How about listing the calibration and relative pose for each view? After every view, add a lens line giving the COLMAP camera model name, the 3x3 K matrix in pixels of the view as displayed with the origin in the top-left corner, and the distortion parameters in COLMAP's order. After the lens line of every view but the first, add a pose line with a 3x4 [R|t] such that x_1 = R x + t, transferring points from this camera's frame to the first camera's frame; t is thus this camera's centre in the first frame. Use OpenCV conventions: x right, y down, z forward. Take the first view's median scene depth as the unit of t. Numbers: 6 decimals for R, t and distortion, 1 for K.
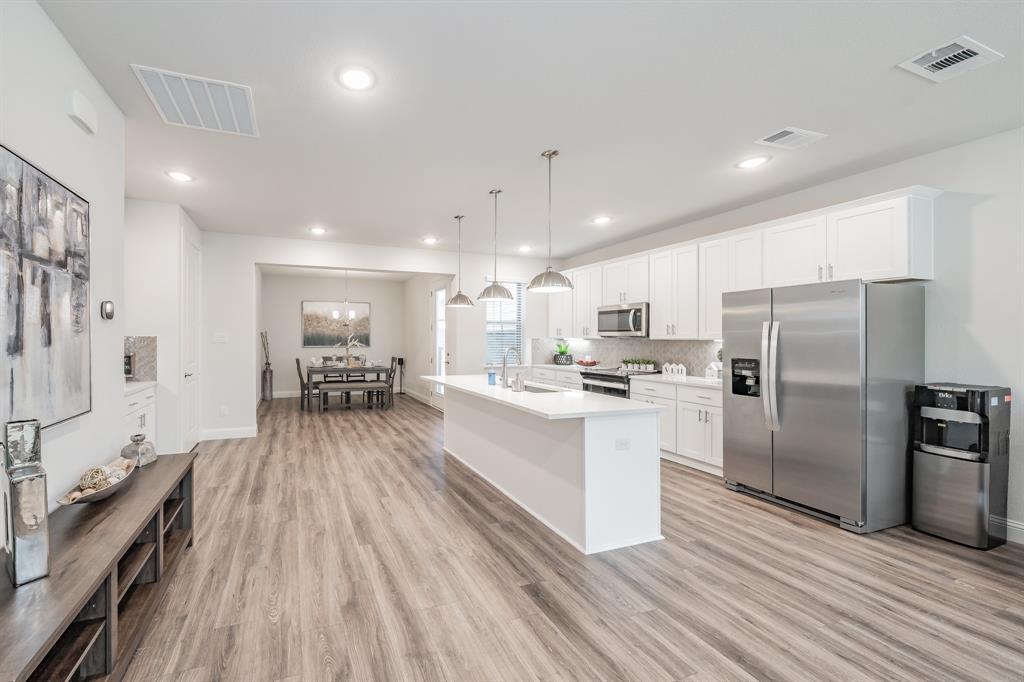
lens RADIAL K [[382.9, 0, 417.6], [0, 382.9, 337.4], [0, 0, 1]] dist [0.003041, -0.000160]
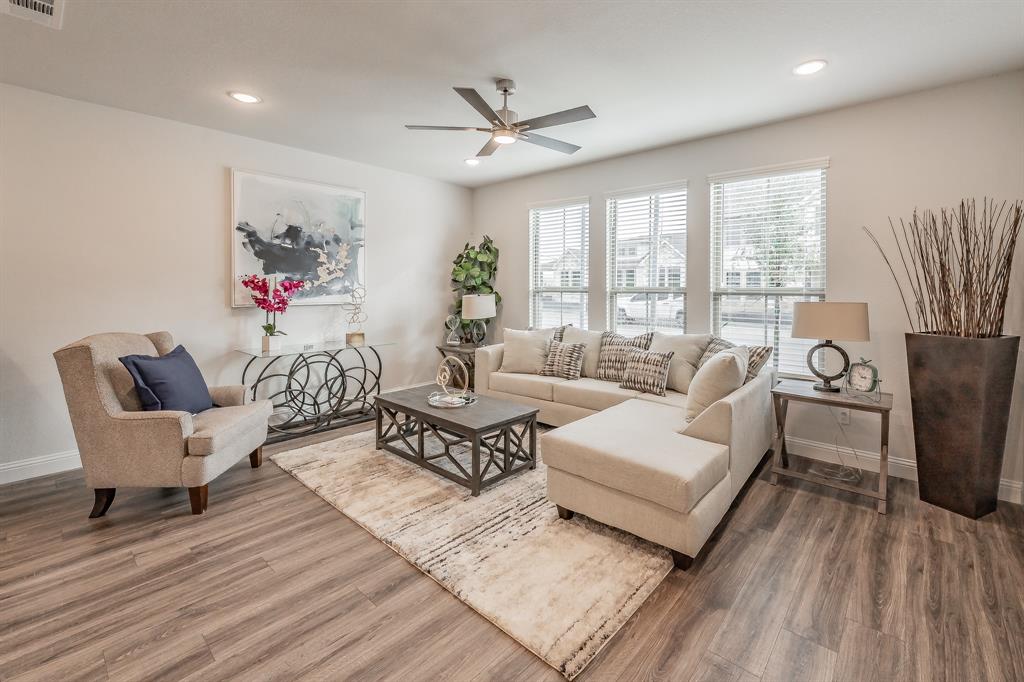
lens RADIAL K [[441.0, 0, 532.6], [0, 441.0, 297.1], [0, 0, 1]] dist [-0.000579, 0.000142]
pose [[-0.515574, -0.024988, 0.856481, -0.105028], [-0.004949, 0.999645, 0.026186, -0.005363], [-0.856831, 0.009262, -0.515515, 0.211357]]
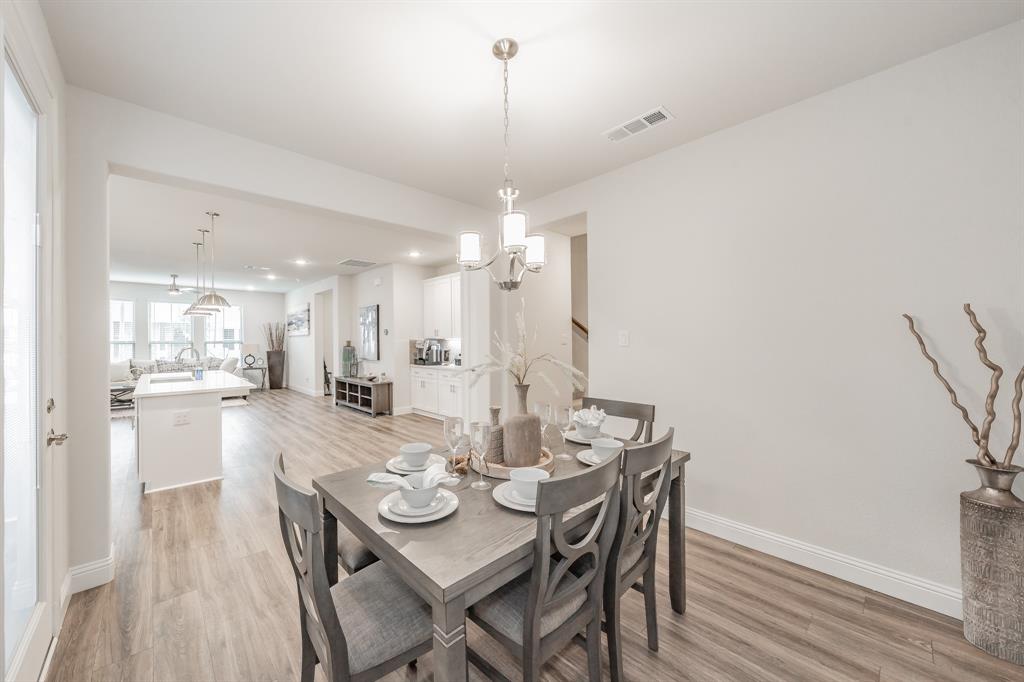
lens RADIAL K [[367.9, 0, 476.9], [0, 367.9, 339.4], [0, 0, 1]] dist [-0.007202, 0.000718]
pose [[-0.916981, 0.000535, -0.398930, -0.129515], [0.003254, 0.999976, -0.006139, 0.006614], [0.398918, -0.006928, -0.916961, 2.093830]]
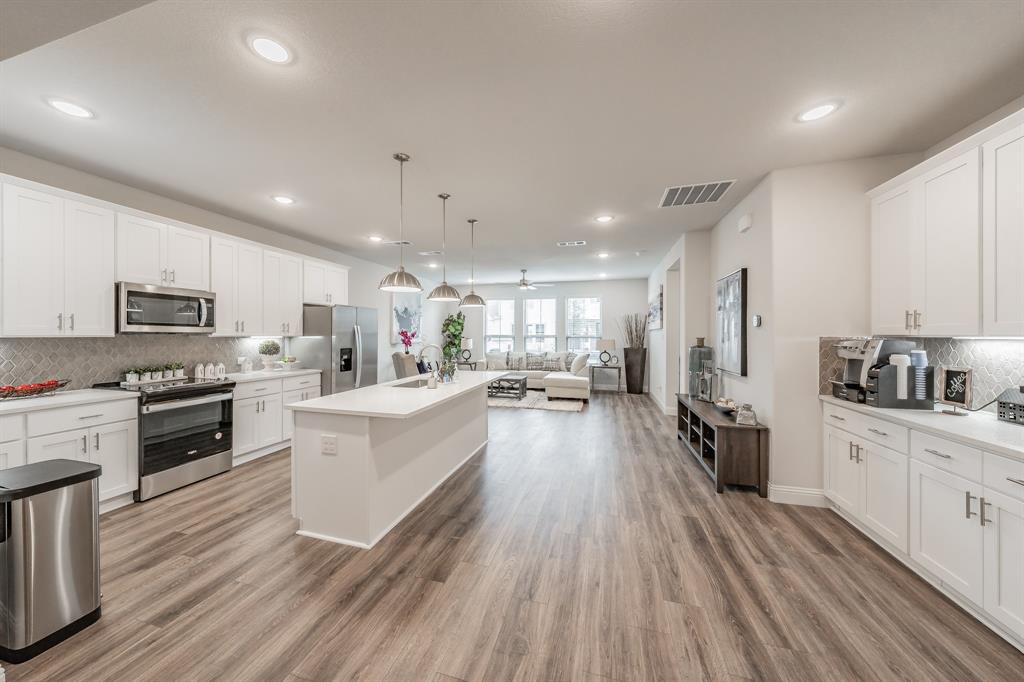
lens RADIAL K [[367.9, 0, 483.4], [0, 367.9, 330.0], [0, 0, 1]] dist [-0.007202, 0.000718]
pose [[-0.807342, 0.001919, 0.590081, -0.391274], [-0.006477, 0.999906, -0.012113, -0.004731], [-0.590049, -0.013601, -0.807253, 1.446420]]
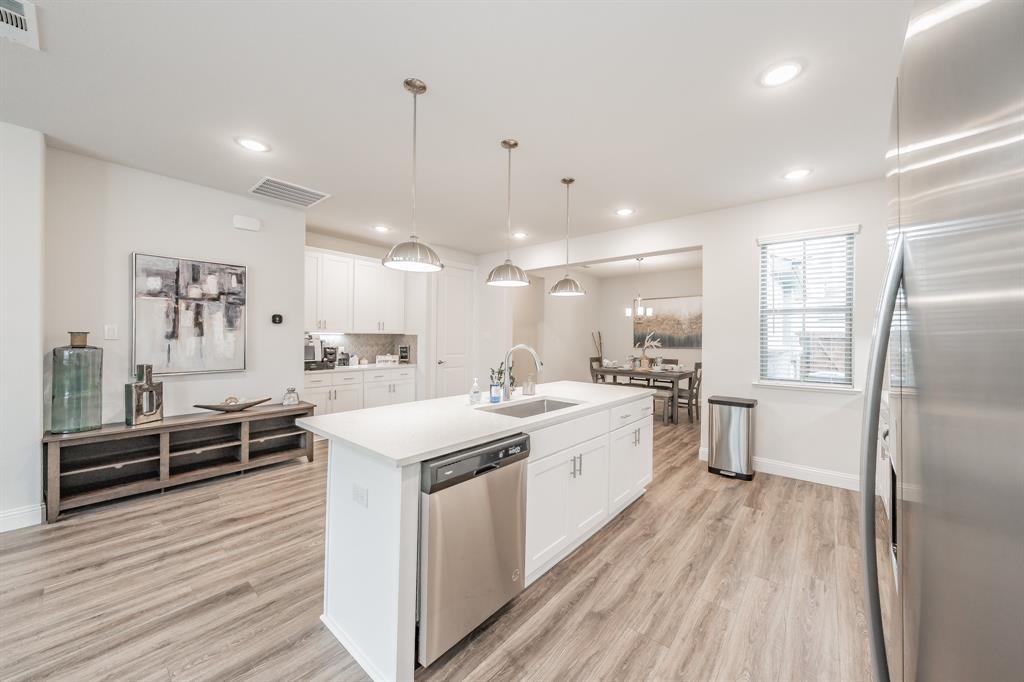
lens RADIAL K [[365.7, 0, 527.8], [0, 365.7, 343.0], [0, 0, 1]] dist [0.002021, 0.000815]
pose [[0.547980, 0.013523, -0.836382, 0.698733], [-0.005603, 0.999906, 0.012496, 0.007813], [0.836473, -0.002161, 0.548004, 0.525650]]
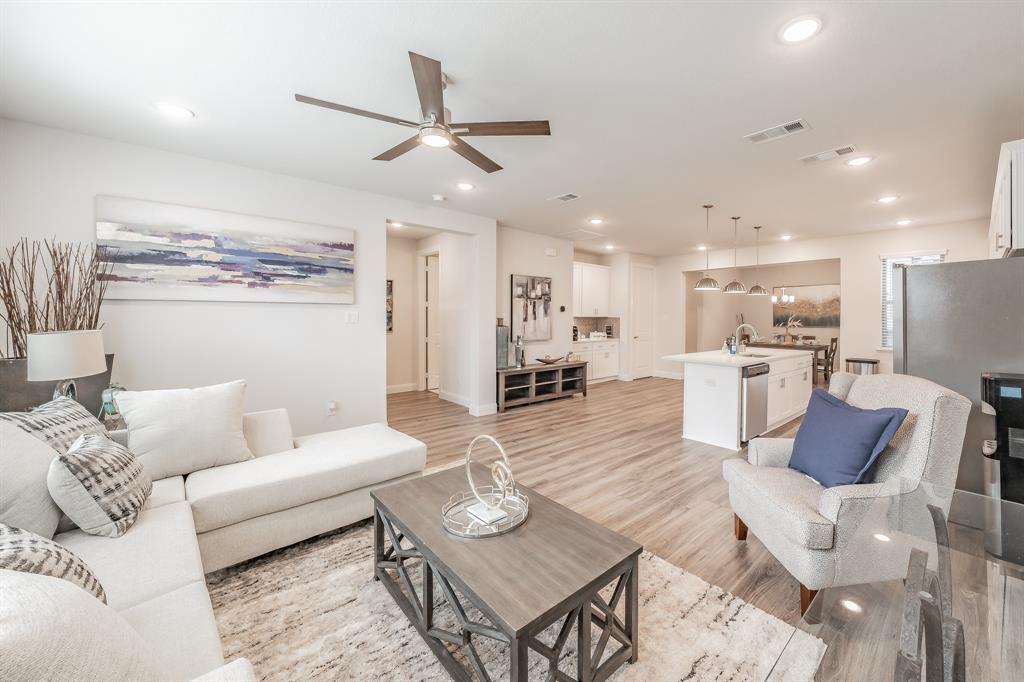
lens RADIAL K [[399.9, 0, 578.9], [0, 399.9, 318.5], [0, 0, 1]] dist [-0.009018, -0.000099]
pose [[0.457062, 0.004501, -0.889423, 1.056165], [-0.003162, 0.999989, 0.003436, -0.003119], [0.889429, 0.001242, 0.457071, -0.172079]]
